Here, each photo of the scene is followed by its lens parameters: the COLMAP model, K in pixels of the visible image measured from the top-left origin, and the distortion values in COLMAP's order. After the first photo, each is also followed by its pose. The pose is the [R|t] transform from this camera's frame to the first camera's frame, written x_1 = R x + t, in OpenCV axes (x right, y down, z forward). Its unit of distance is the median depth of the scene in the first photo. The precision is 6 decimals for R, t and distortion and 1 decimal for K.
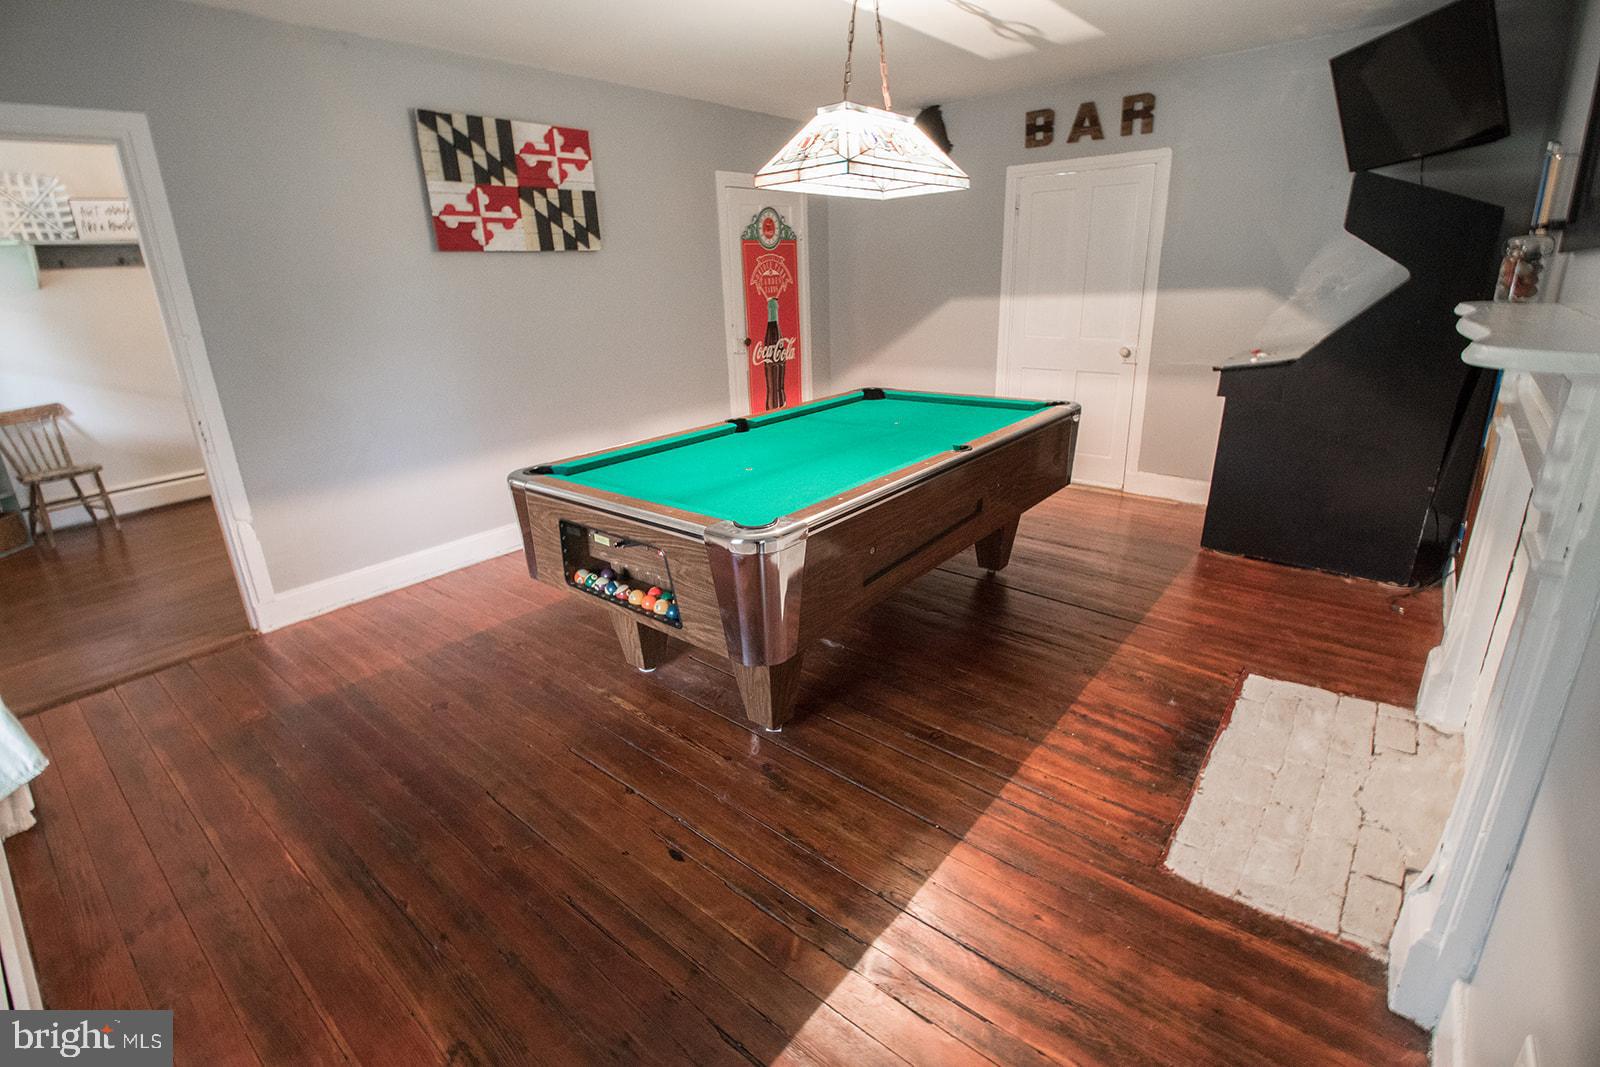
lens RADIAL K [[739.2, 0, 796.4], [0, 739.2, 527.6], [0, 0, 1]] dist [-0.016645, -0.000247]
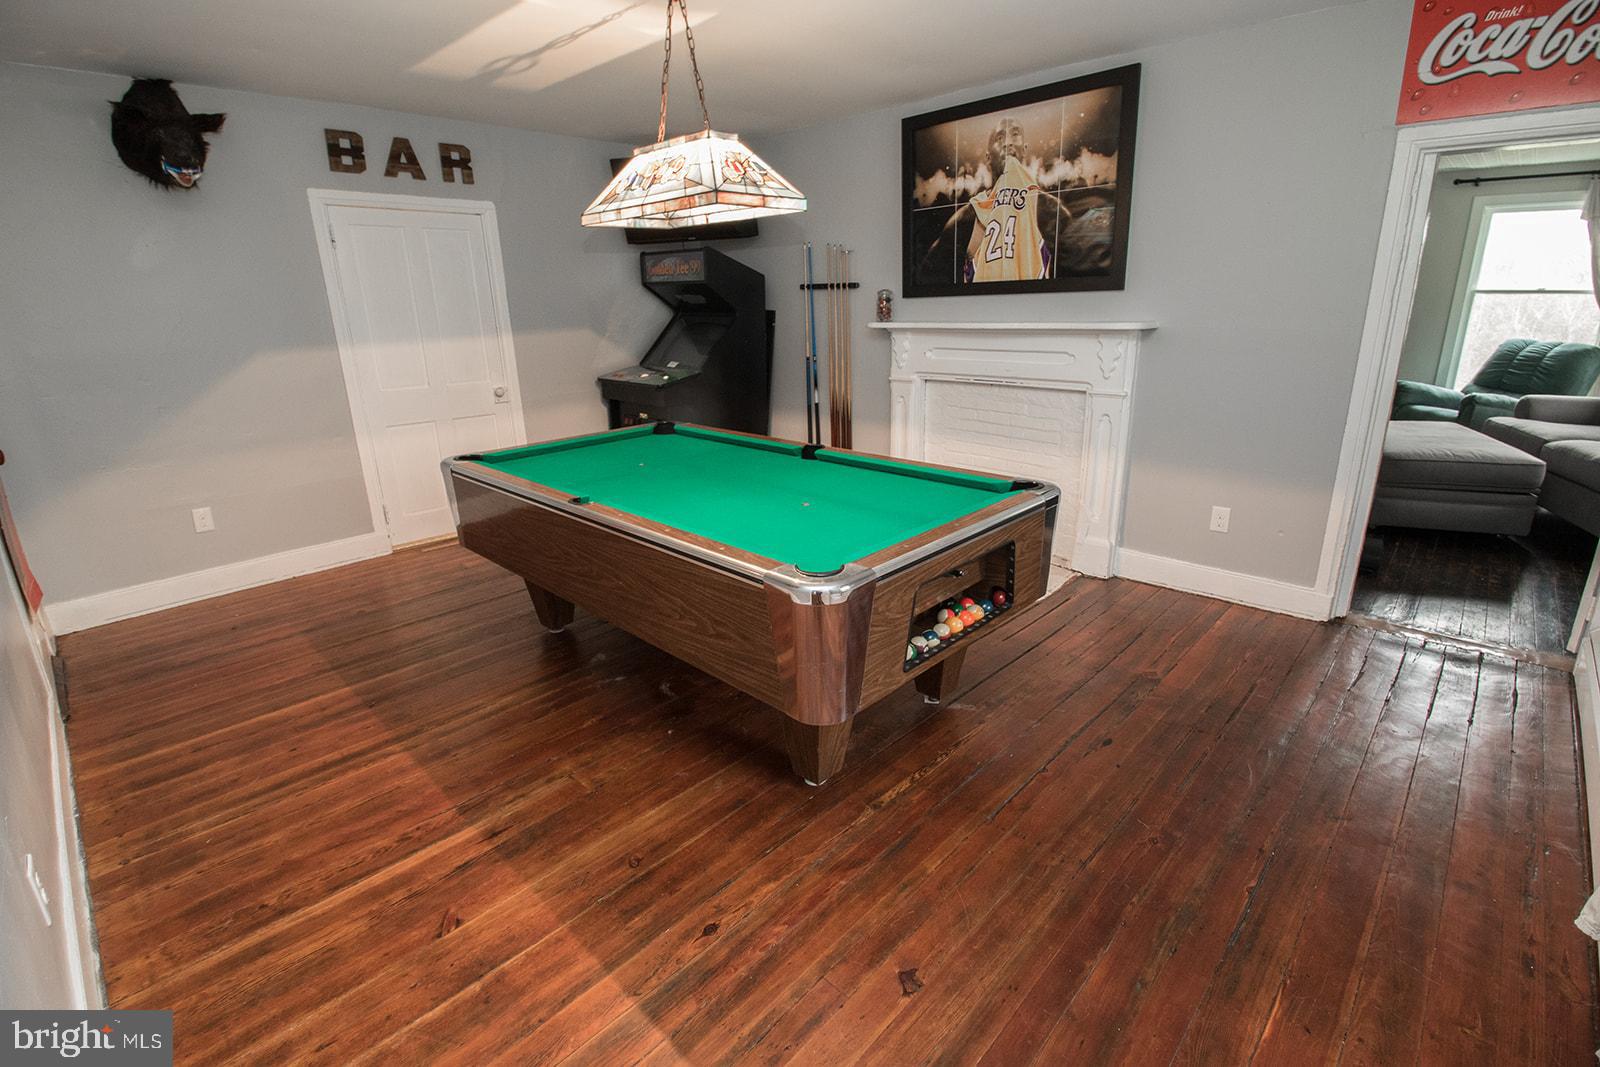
lens RADIAL K [[739.2, 0, 798.8], [0, 739.2, 528.2], [0, 0, 1]] dist [-0.016645, -0.000247]
pose [[0.067675, -0.264334, 0.962054, -0.607363], [0.339464, 0.912834, 0.226931, -0.166887], [-0.938181, 0.311225, 0.151508, 0.545185]]
